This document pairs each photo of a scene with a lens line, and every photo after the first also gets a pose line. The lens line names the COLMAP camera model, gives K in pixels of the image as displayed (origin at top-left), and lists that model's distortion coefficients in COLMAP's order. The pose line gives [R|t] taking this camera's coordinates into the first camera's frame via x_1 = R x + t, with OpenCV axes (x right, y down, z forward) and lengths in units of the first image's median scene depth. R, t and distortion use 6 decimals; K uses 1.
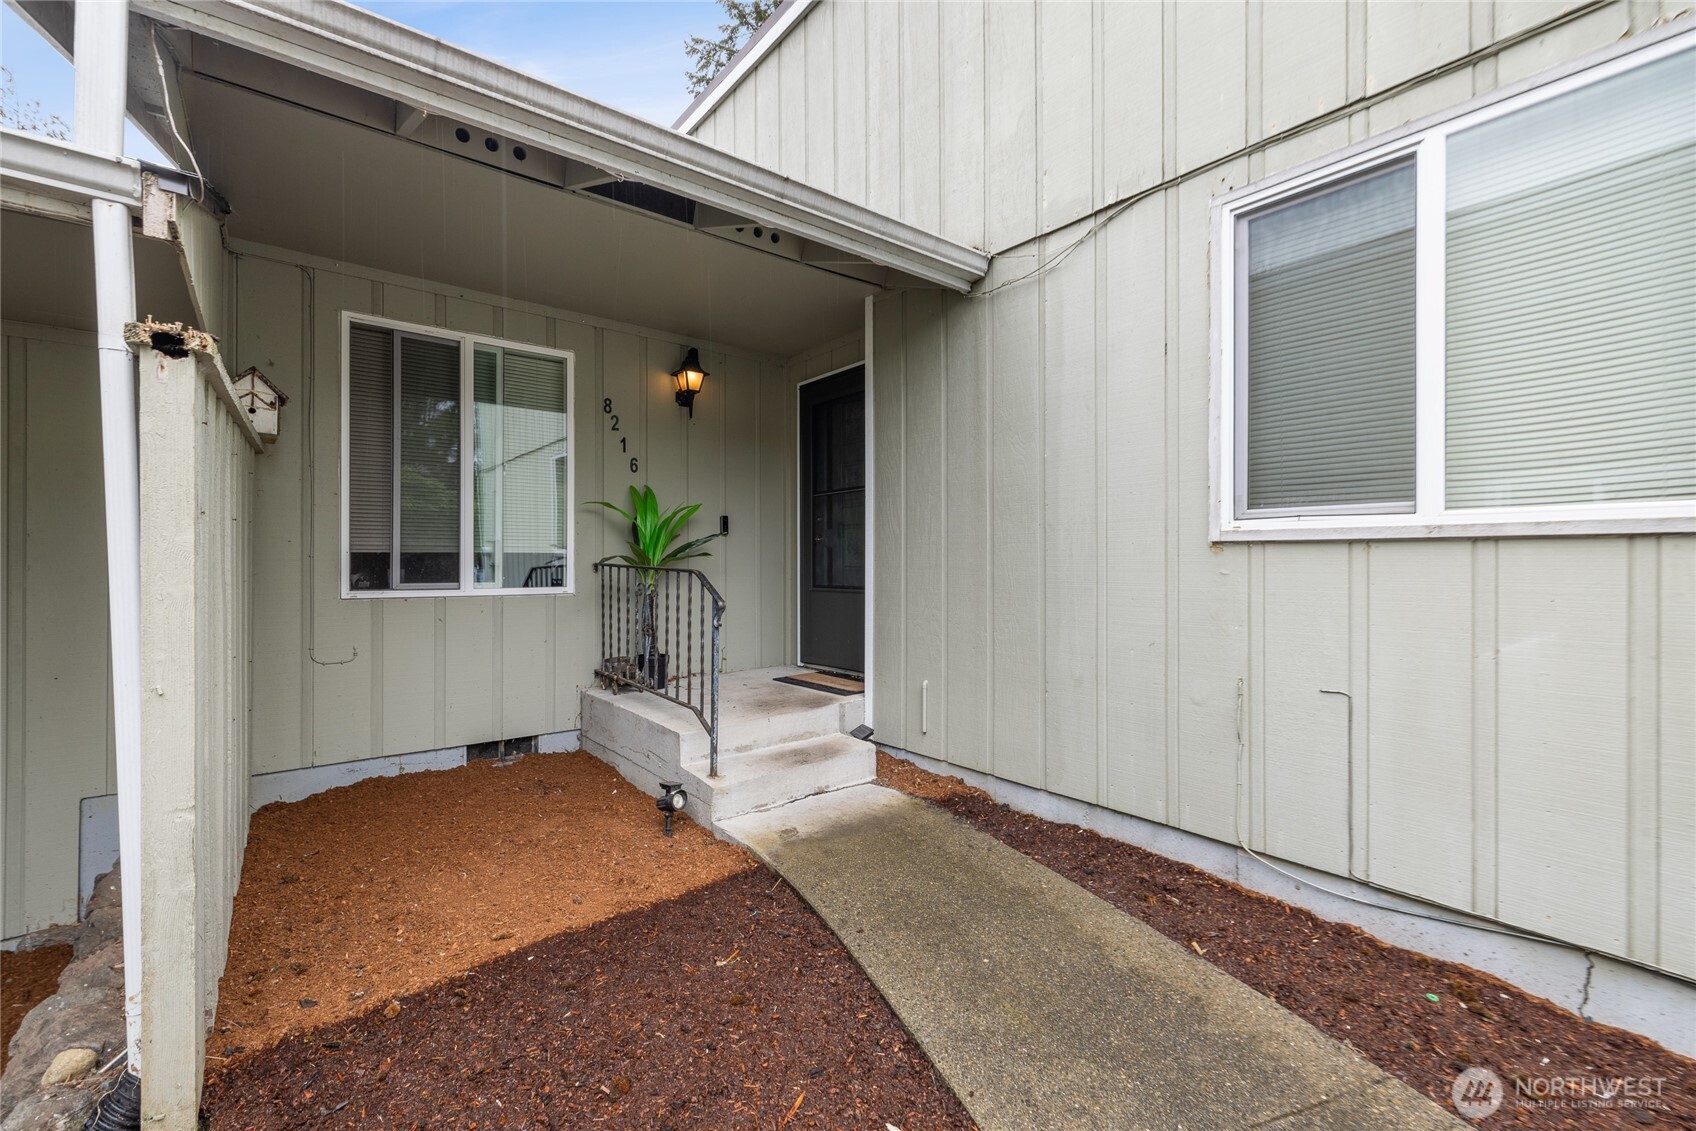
lens RADIAL K [[736.1, 0, 841.0], [0, 736.1, 563.5], [0, 0, 1]] dist [0.013922, 0.000788]
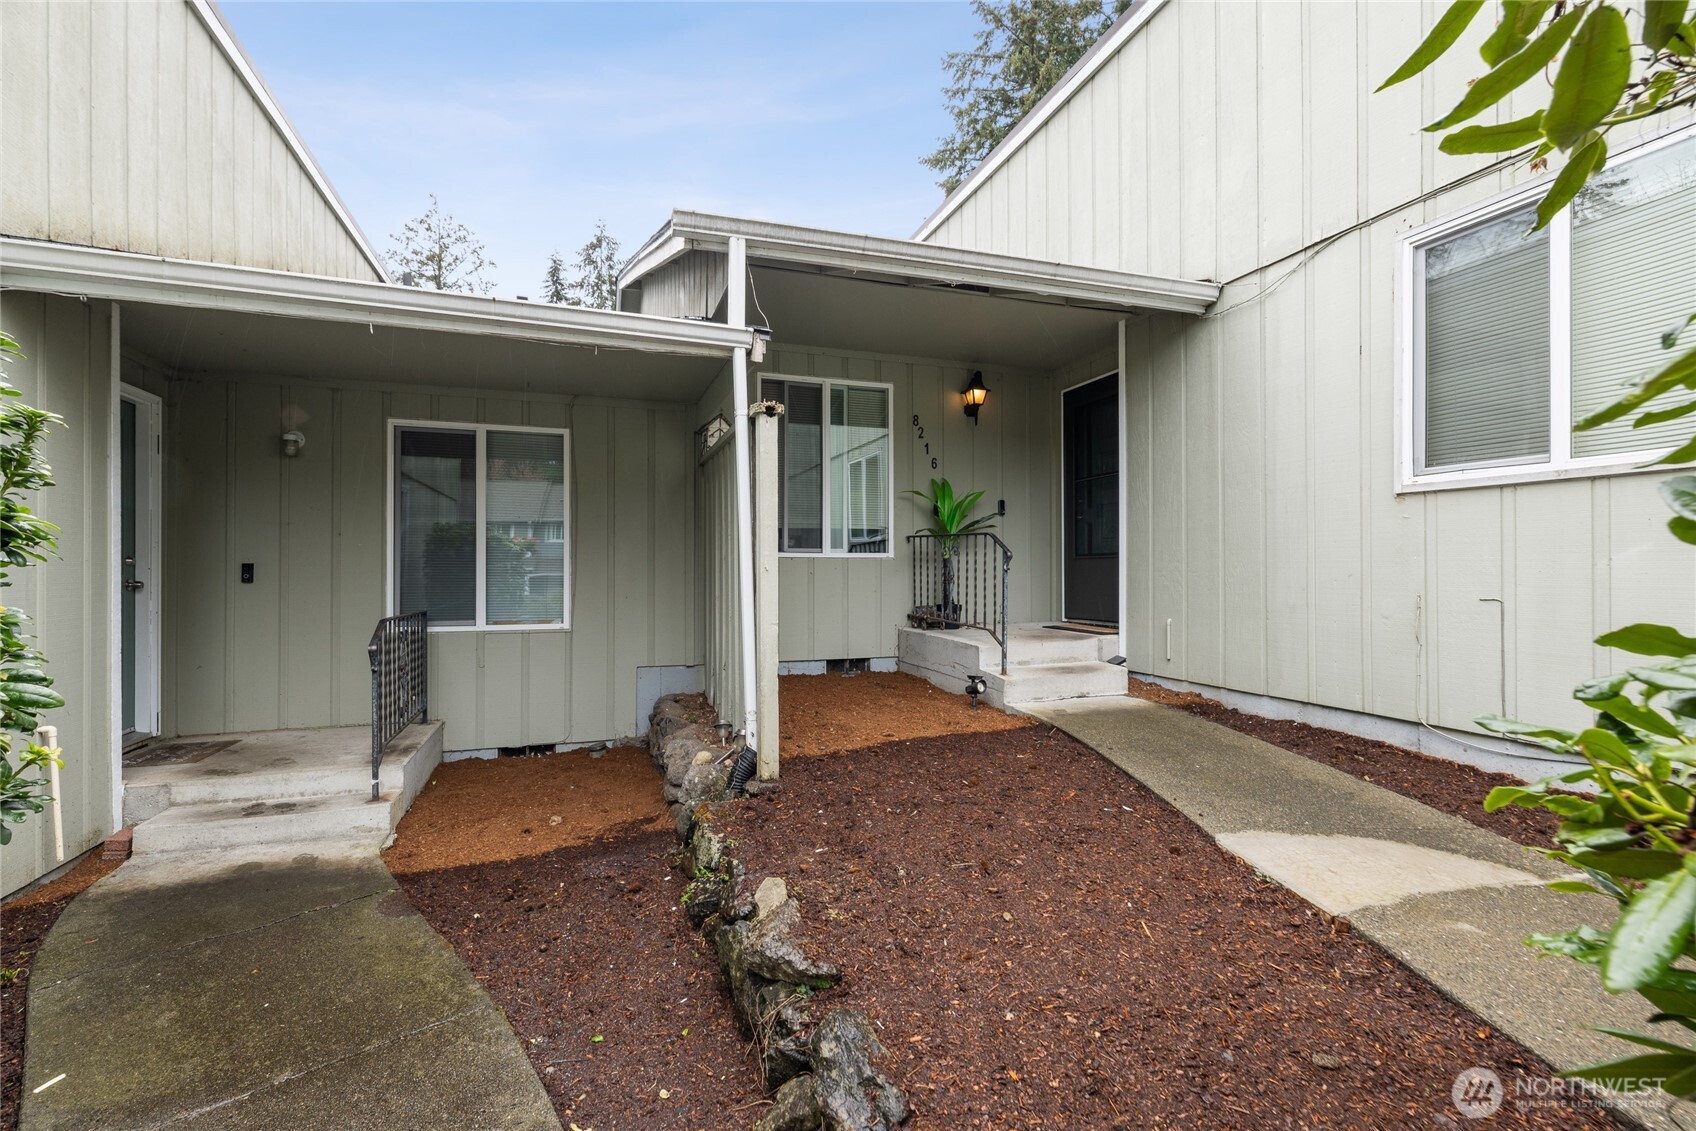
lens RADIAL K [[736.1, 0, 836.1], [0, 736.1, 559.0], [0, 0, 1]] dist [0.013922, 0.000788]
pose [[0.940271, -0.004056, -0.340403, 0.008947], [0.000827, 0.999953, -0.009633, 0.078603], [0.340426, 0.008776, 0.940230, -0.468027]]
